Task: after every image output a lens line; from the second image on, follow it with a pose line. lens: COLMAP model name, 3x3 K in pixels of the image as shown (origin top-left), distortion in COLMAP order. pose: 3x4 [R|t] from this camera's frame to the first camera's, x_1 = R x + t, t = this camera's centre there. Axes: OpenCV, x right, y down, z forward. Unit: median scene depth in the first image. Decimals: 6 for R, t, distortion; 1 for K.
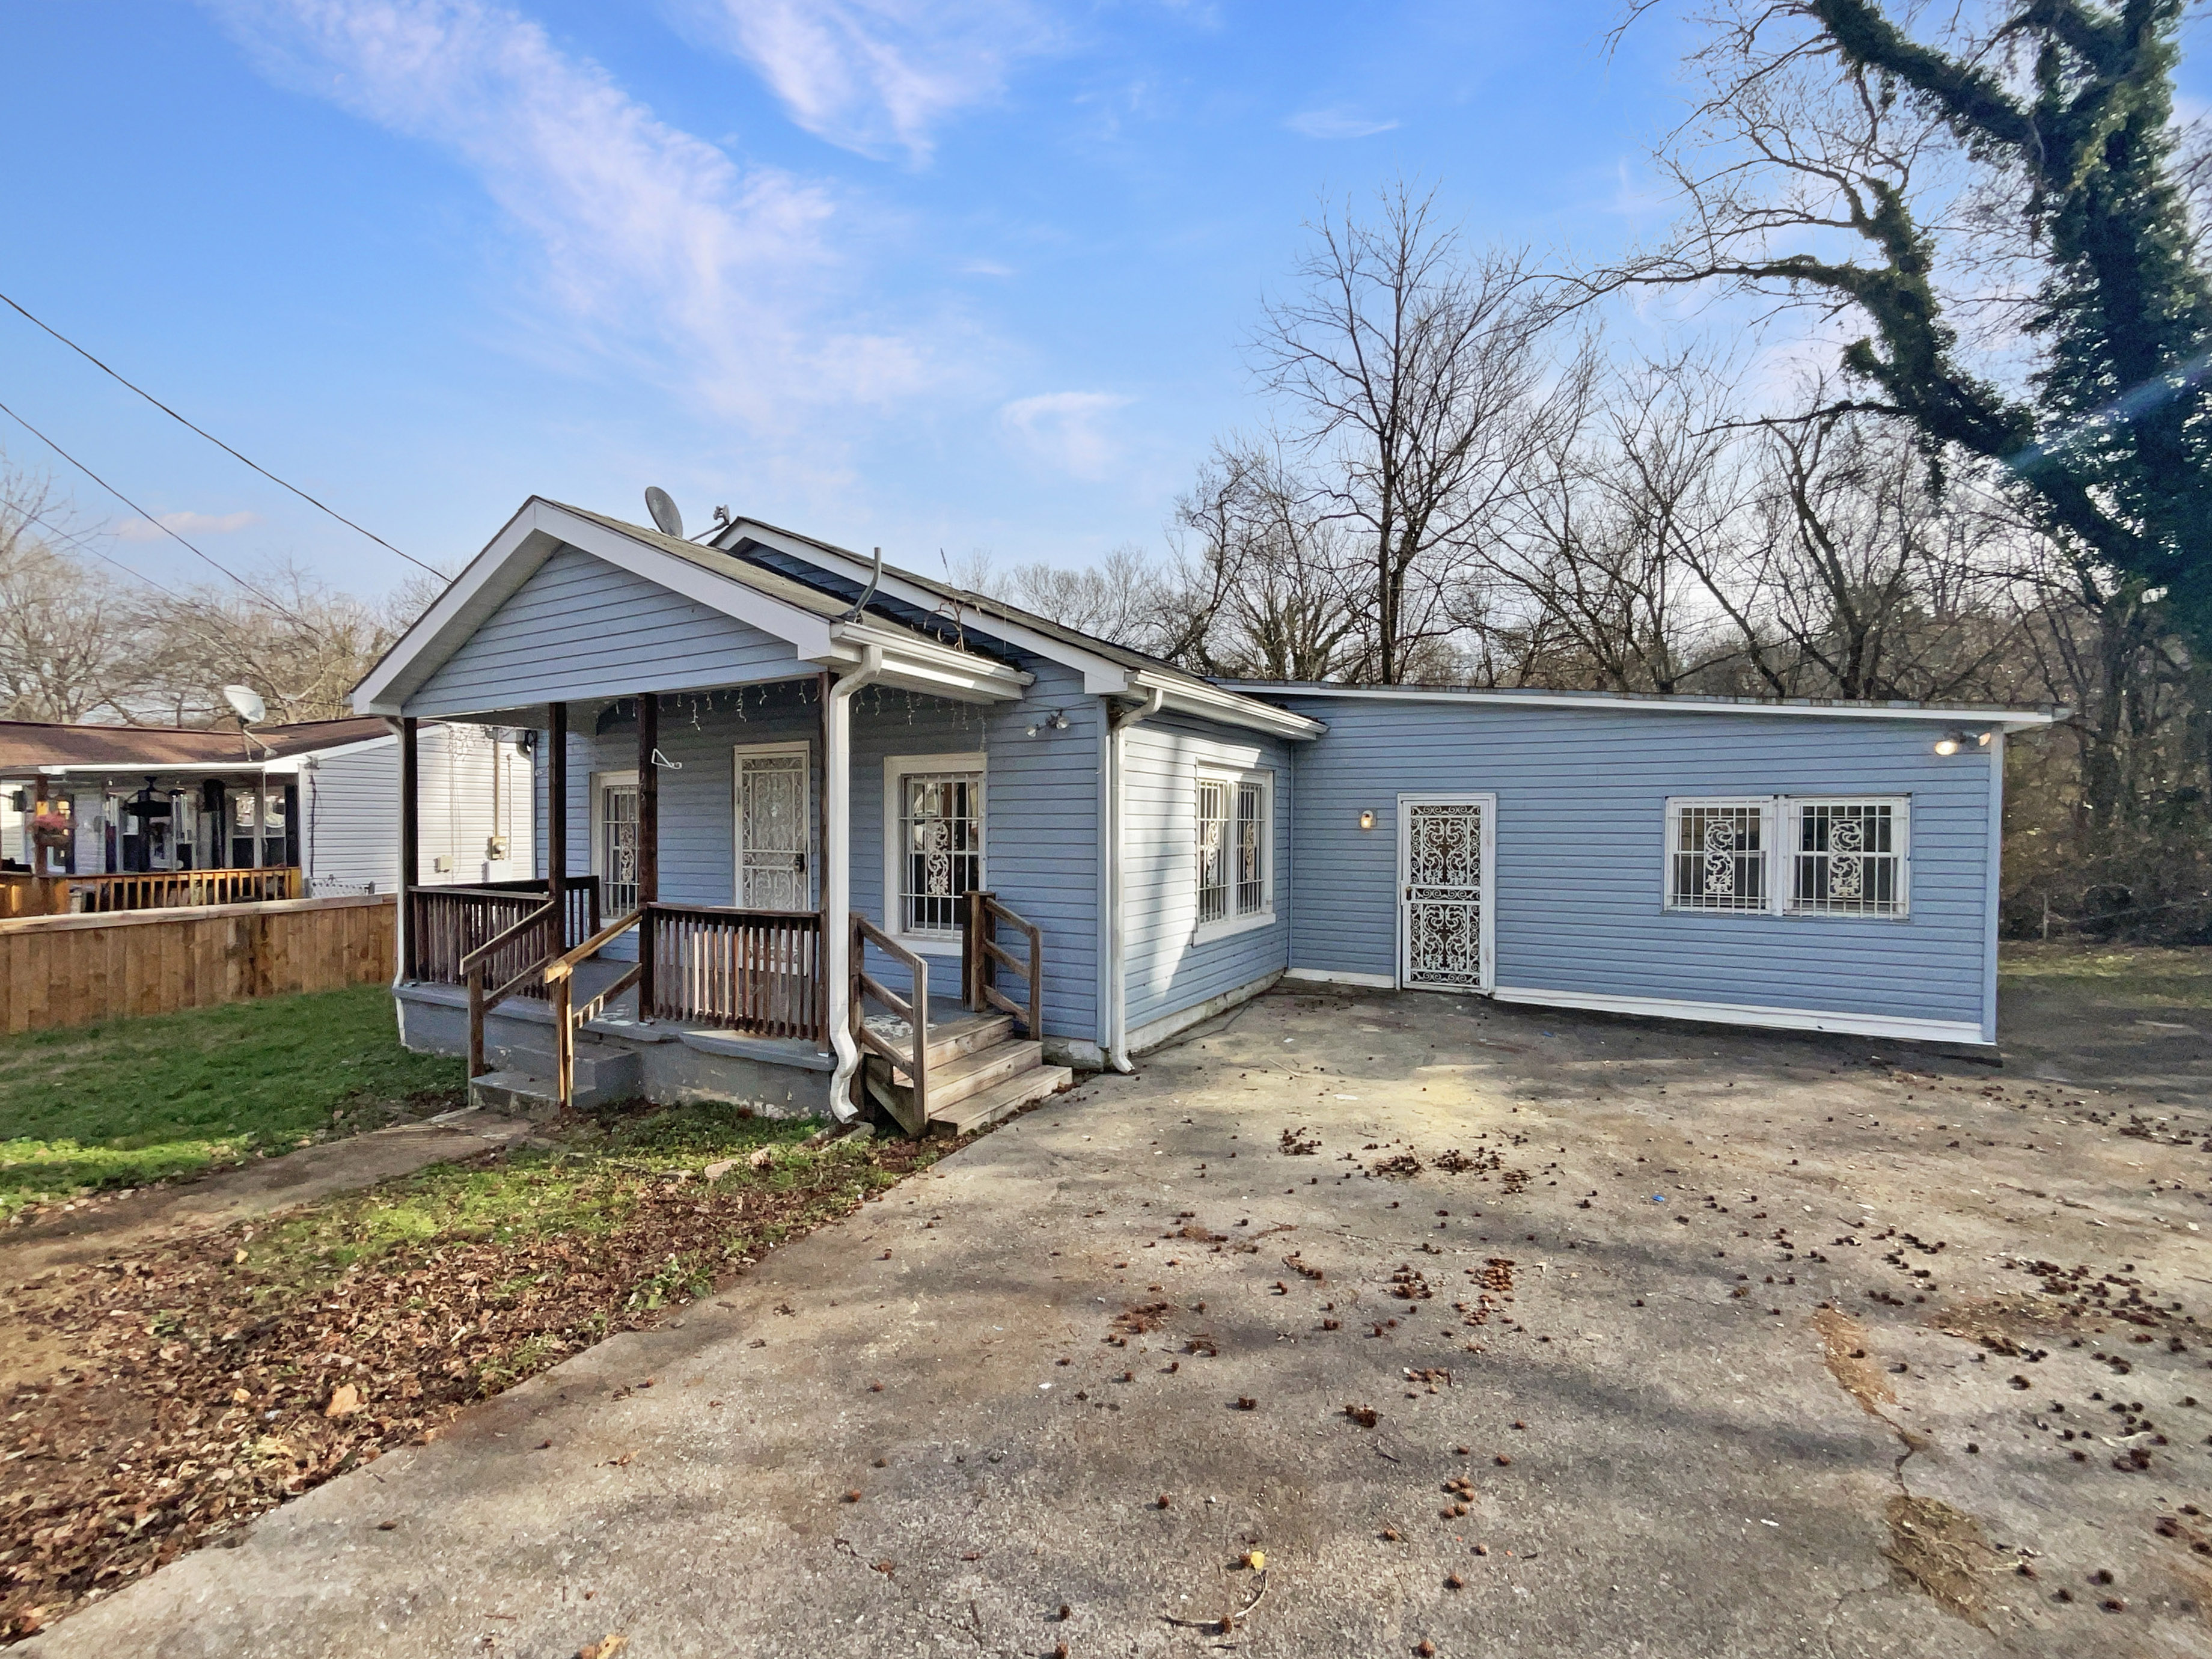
lens RADIAL K [[929.3, 0, 1163.7], [0, 929.3, 835.7], [0, 0, 1]] dist [0.000148, 0.000430]
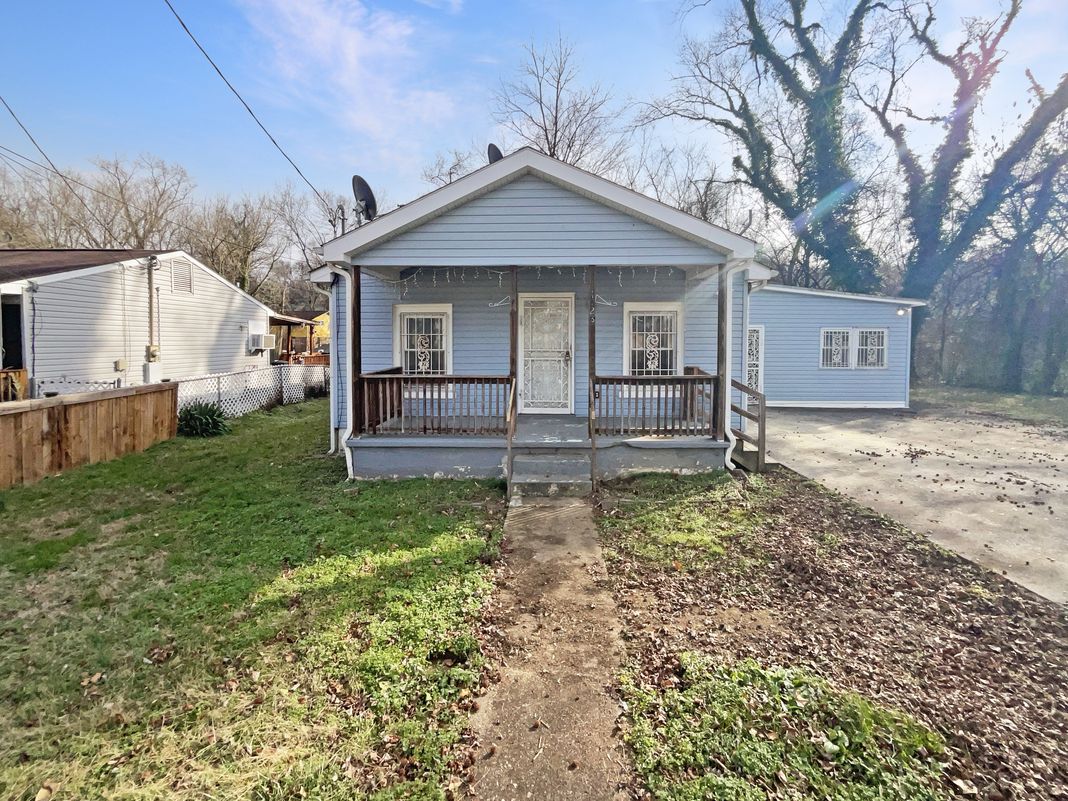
lens RADIAL K [[470.7, 0, 528.3], [0, 470.7, 356.7], [0, 0, 1]] dist [0.000967, 0.000438]
pose [[0.887190, -0.015668, 0.461138, -0.803382], [0.006080, 0.999734, 0.022270, 0.008271], [-0.461364, -0.016954, 0.887049, 0.151896]]
